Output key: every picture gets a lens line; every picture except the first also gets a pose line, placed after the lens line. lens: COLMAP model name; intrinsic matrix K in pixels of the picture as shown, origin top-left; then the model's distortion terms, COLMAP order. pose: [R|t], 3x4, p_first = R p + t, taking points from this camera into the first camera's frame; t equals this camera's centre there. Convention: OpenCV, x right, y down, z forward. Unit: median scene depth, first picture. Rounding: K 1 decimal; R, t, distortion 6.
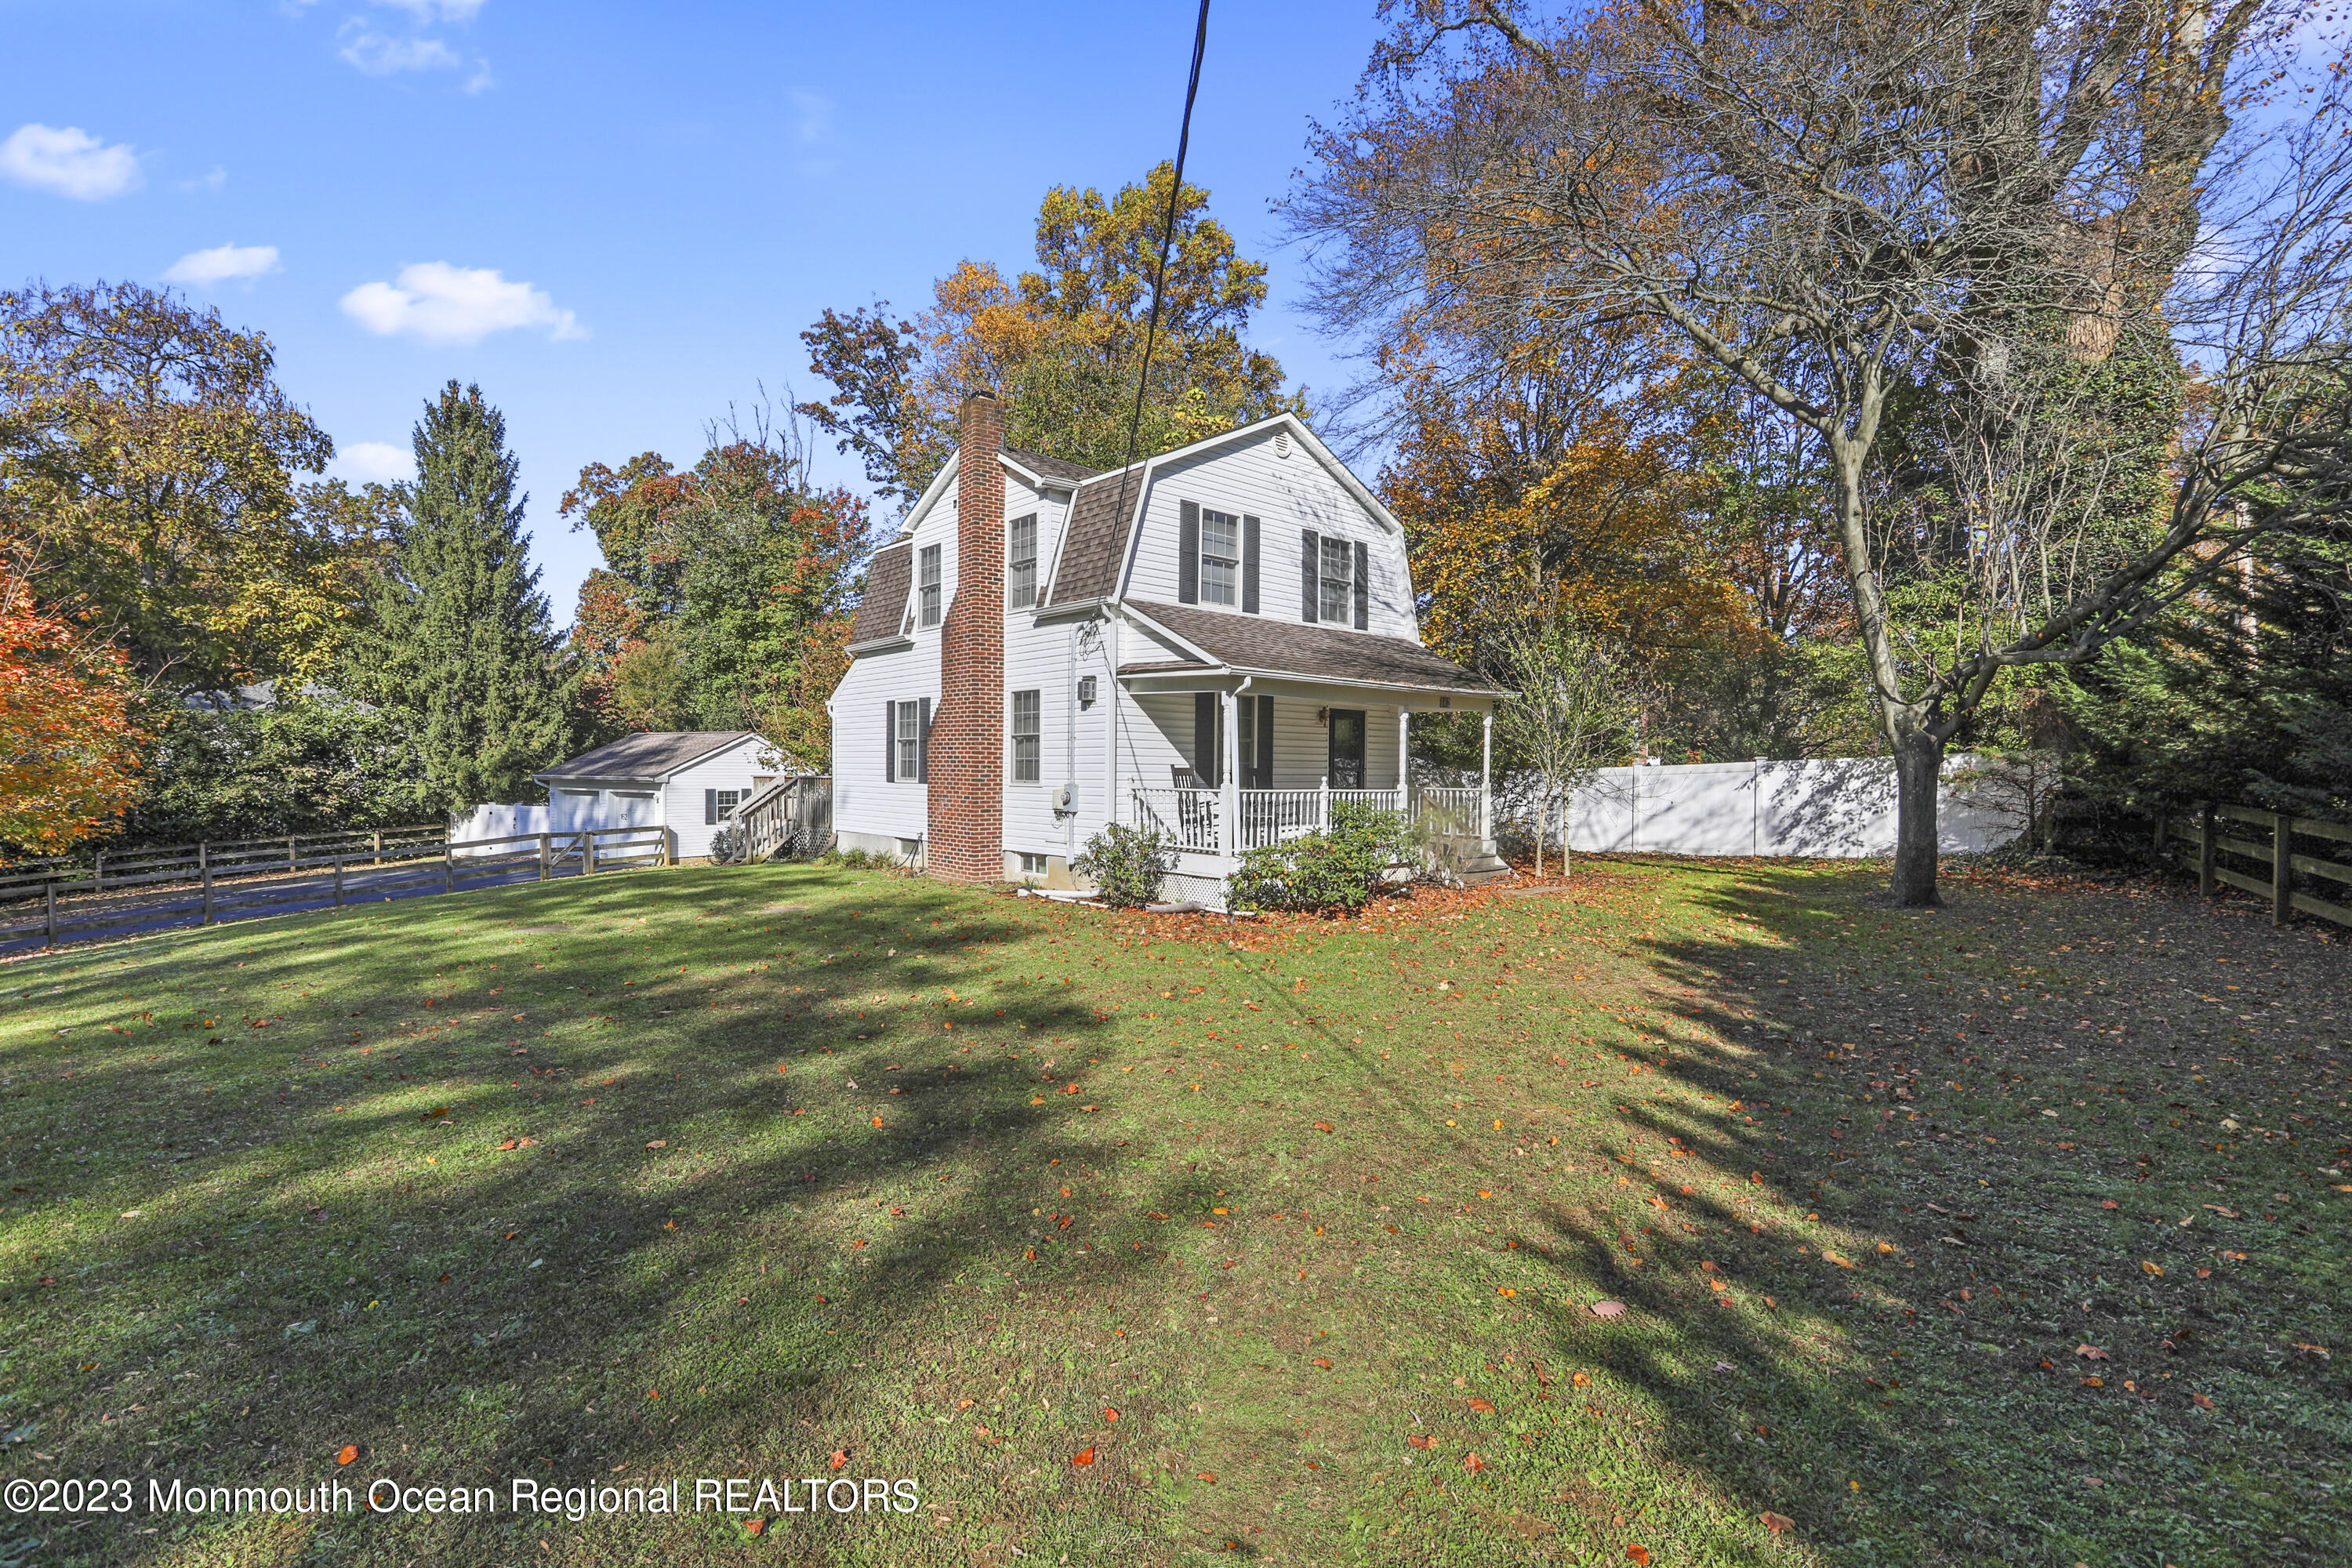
lens RADIAL K [[1071.1, 0, 1182.0], [0, 1071.1, 801.7], [0, 0, 1]] dist [-0.041393, 0.011637]
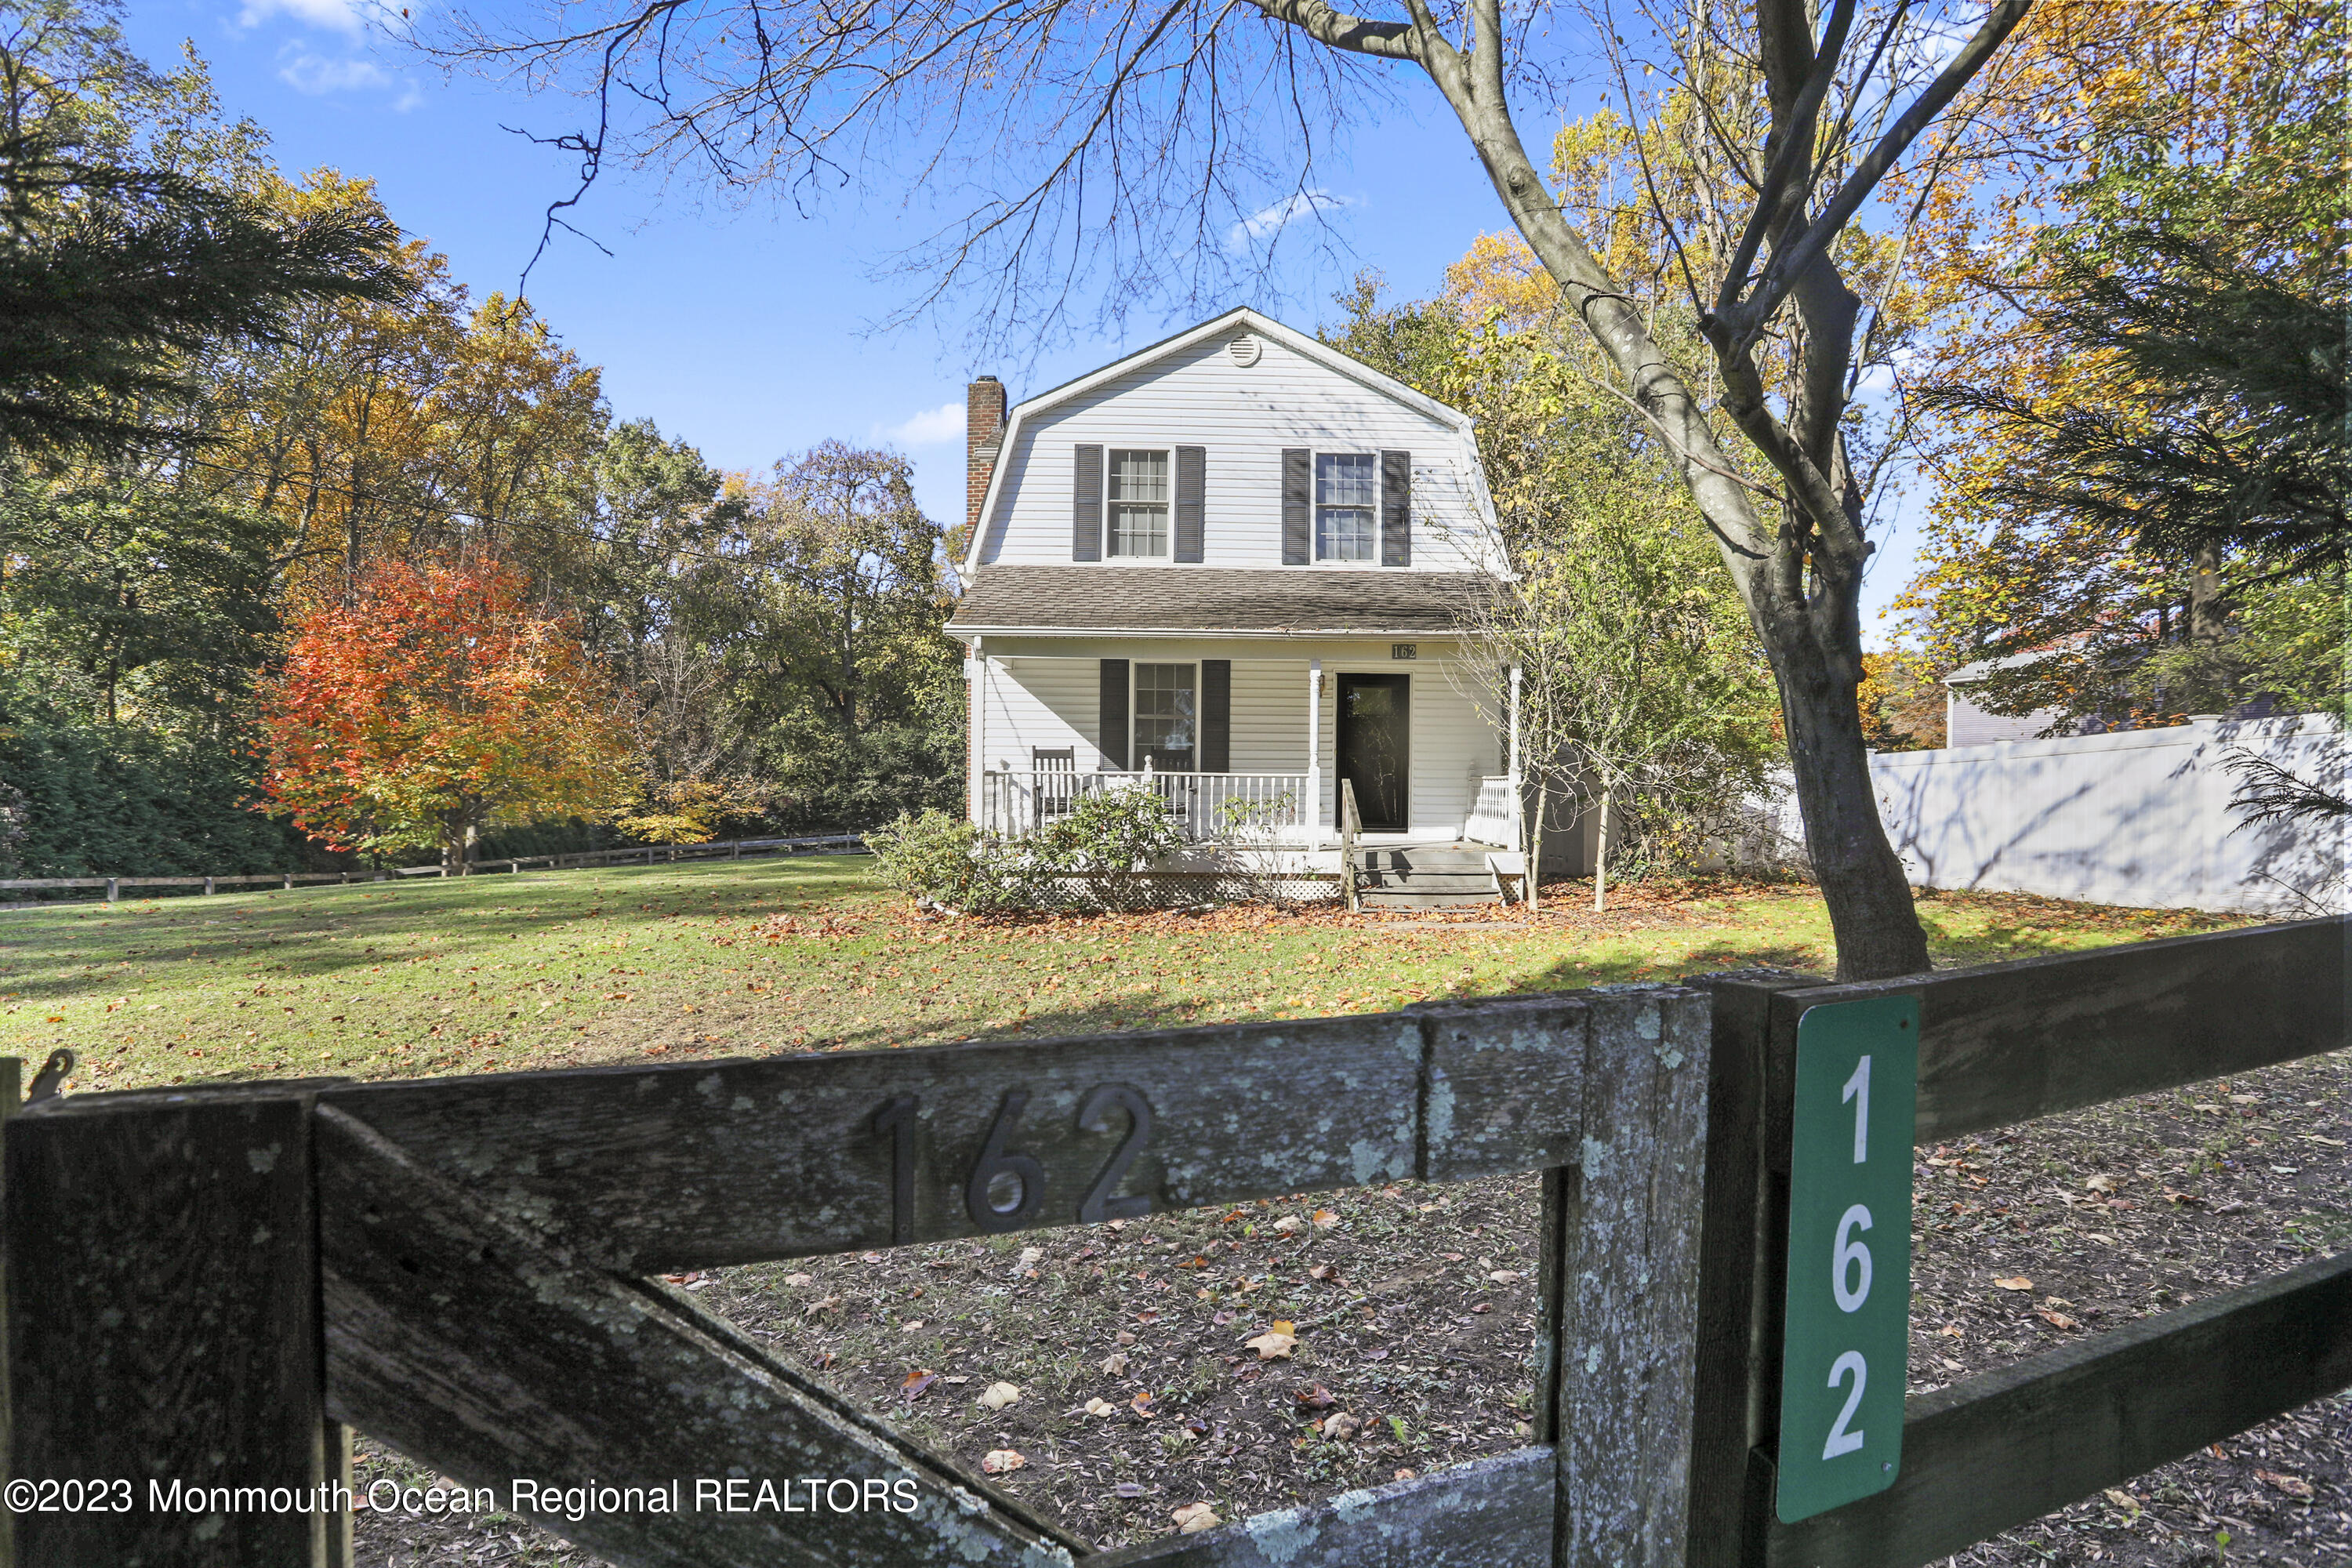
lens RADIAL K [[1071.1, 0, 1179.7], [0, 1071.1, 785.9], [0, 0, 1]] dist [-0.041393, 0.011637]
pose [[0.769444, -0.001419, -0.638712, 0.491220], [-0.018072, 0.999549, -0.023991, 0.013007], [0.638458, 0.030002, 0.769071, 0.307790]]
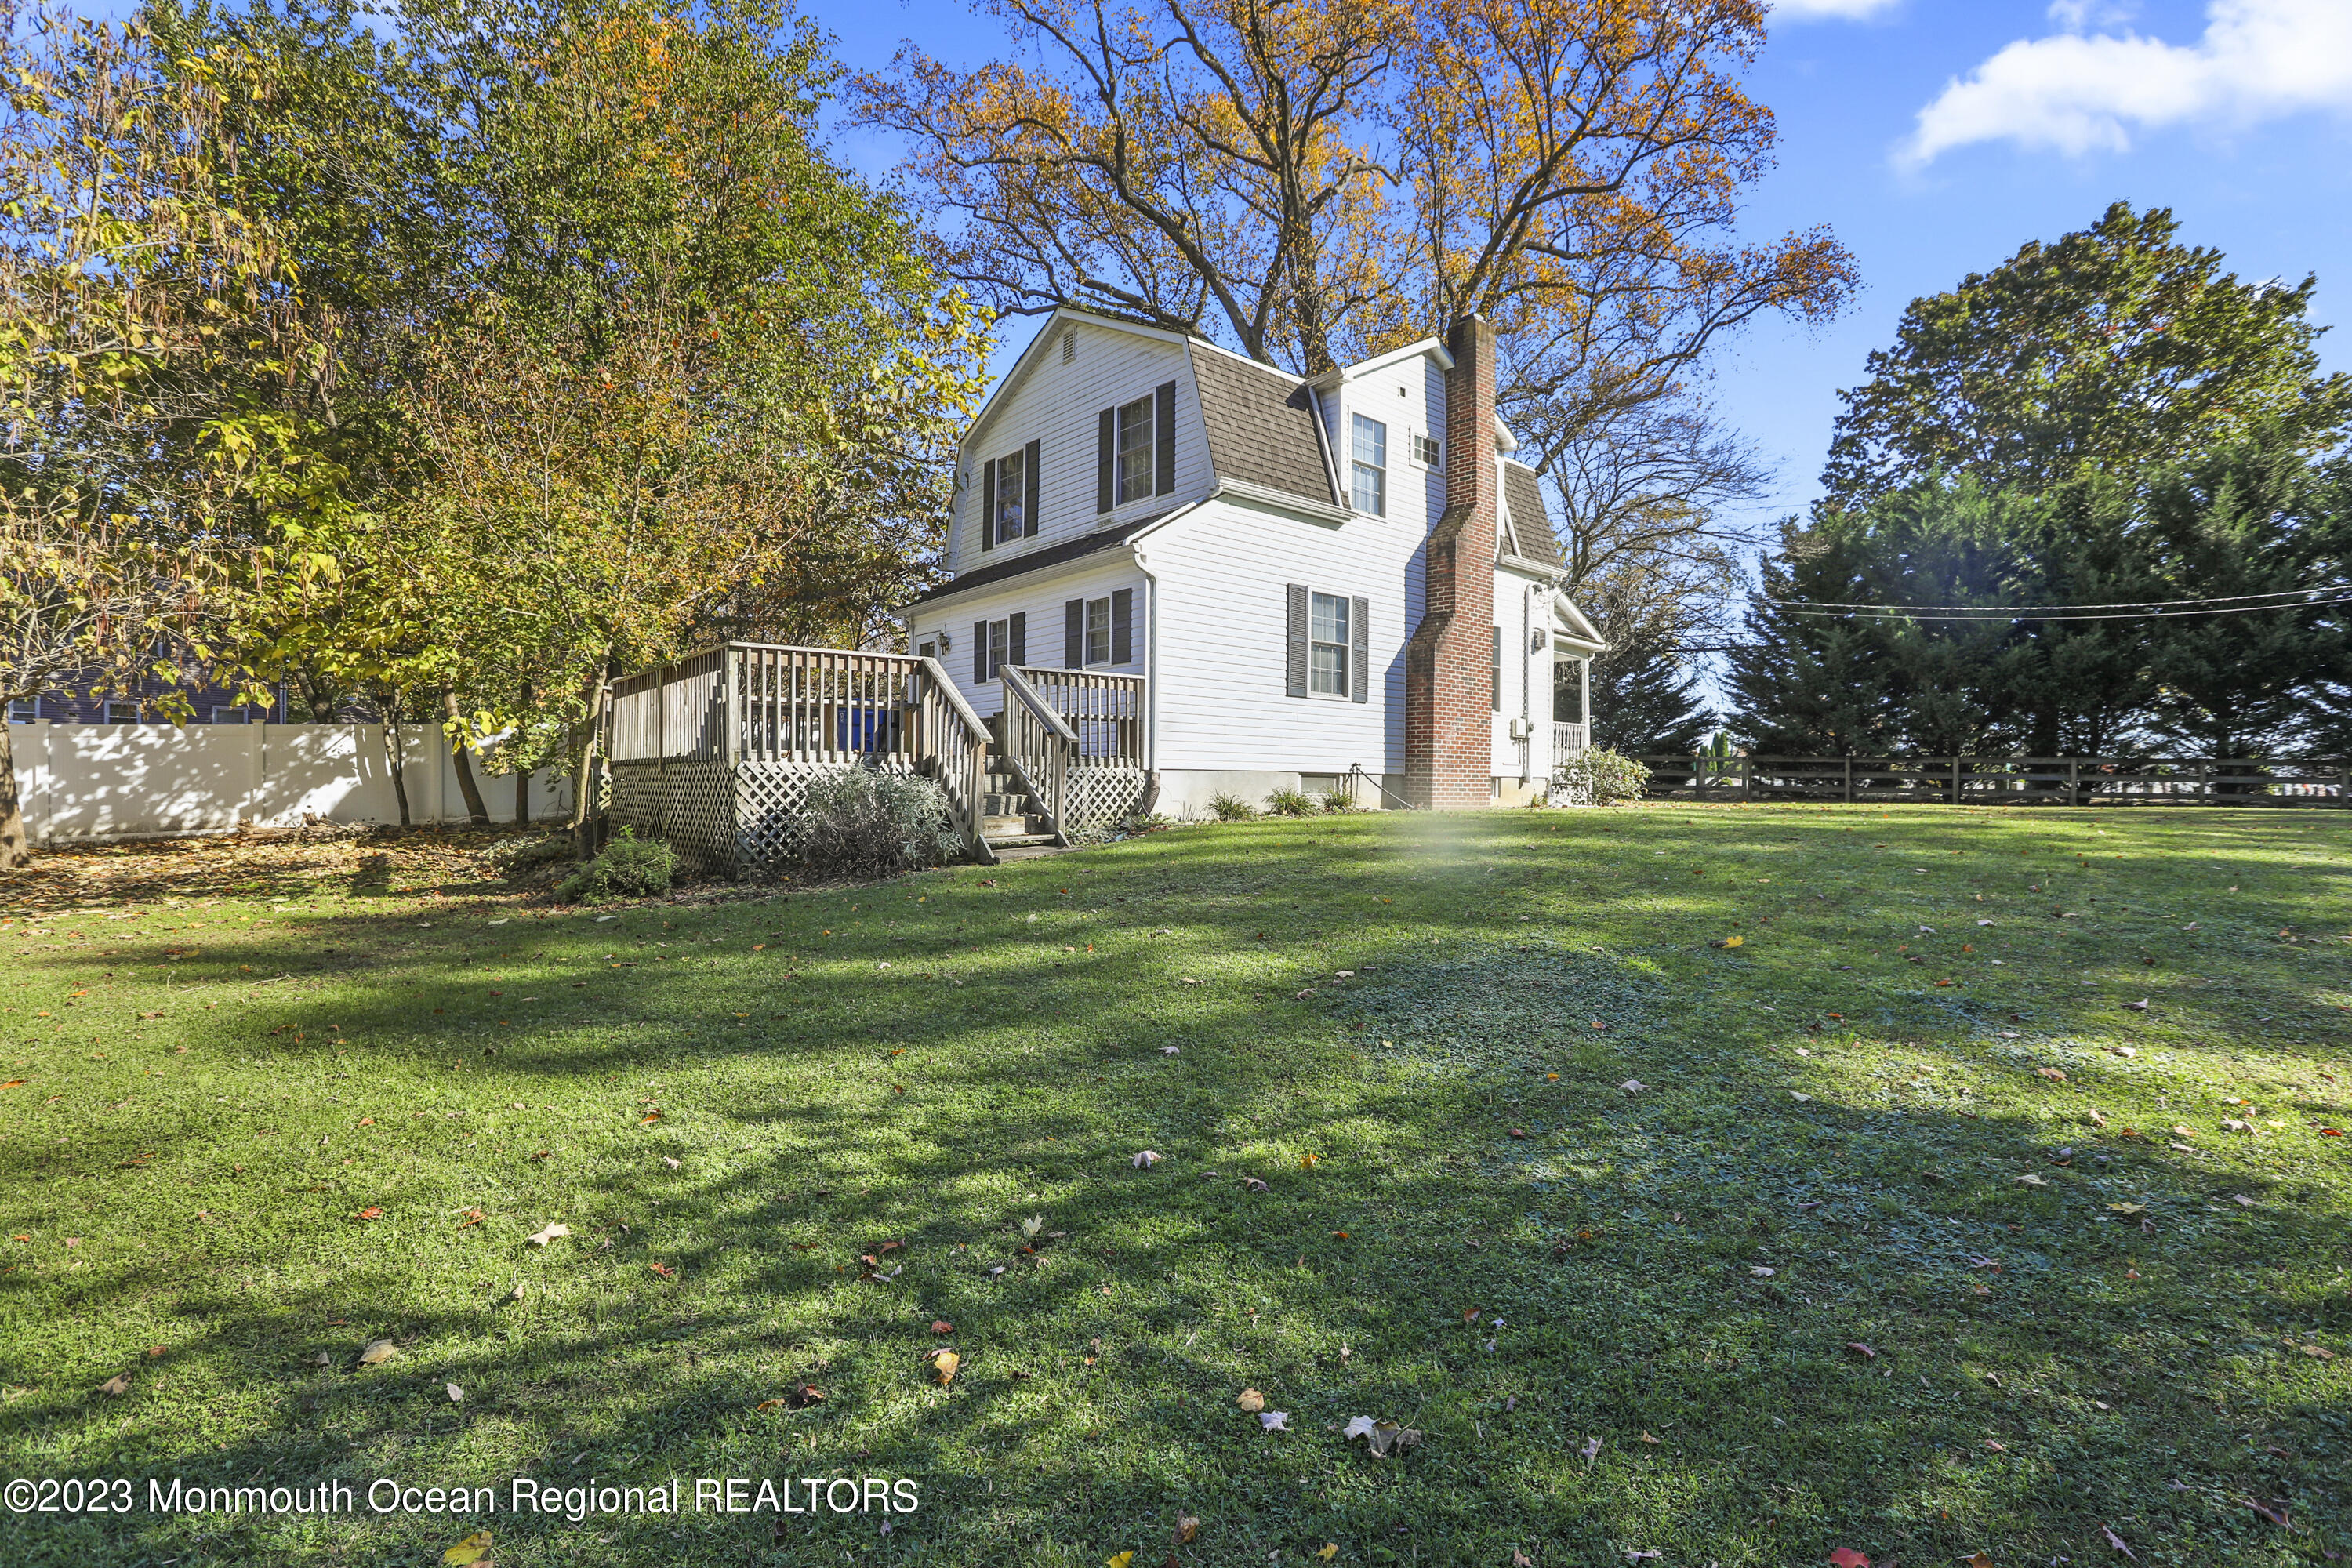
lens RADIAL K [[1071.1, 0, 1163.3], [0, 1071.1, 803.6], [0, 0, 1]] dist [-0.041393, 0.011637]
pose [[0.006161, -0.011476, 0.999915, -1.005039], [0.032891, 0.999395, 0.011267, 0.043197], [-0.999440, 0.032819, 0.006534, 1.090538]]
